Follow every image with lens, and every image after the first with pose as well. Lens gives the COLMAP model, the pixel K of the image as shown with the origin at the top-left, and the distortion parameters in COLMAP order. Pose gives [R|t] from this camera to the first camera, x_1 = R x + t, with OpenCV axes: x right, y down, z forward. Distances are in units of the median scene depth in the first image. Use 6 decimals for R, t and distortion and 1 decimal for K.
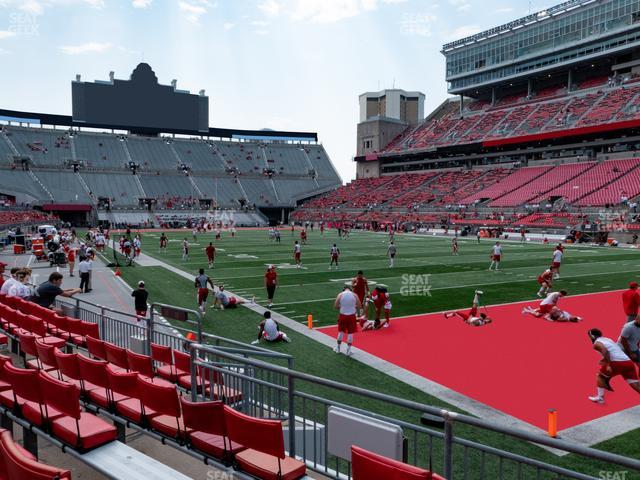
lens RADIAL K [[515.3, 0, 322.1], [0, 515.3, 239.6], [0, 0, 1]] dist [-0.033524, 0.075790]
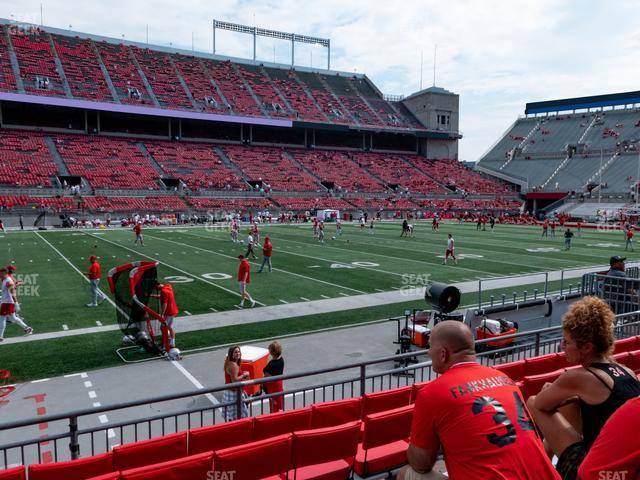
lens RADIAL K [[509.8, 0, 319.8], [0, 509.8, 241.9], [0, 0, 1]] dist [-0.042266, 0.068620]
pose [[0.067007, 0.086272, -0.994016, 0.306746], [-0.065378, 0.994493, 0.081906, -0.021949], [0.995608, 0.059499, 0.072278, 0.410999]]
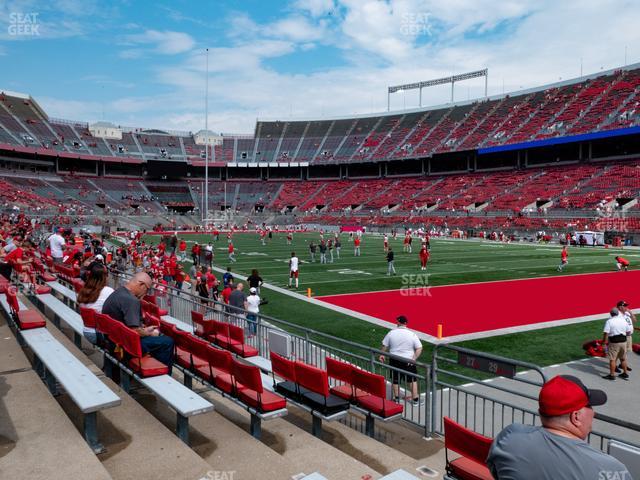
lens RADIAL K [[507.7, 0, 320.3], [0, 507.7, 239.6], [0, 0, 1]] dist [-0.048572, 0.070650]
pose [[-0.999848, -0.008467, 0.015260, -0.004872], [-0.006824, 0.994488, 0.104631, -0.049788], [-0.016061, 0.104511, -0.994394, 0.906956]]
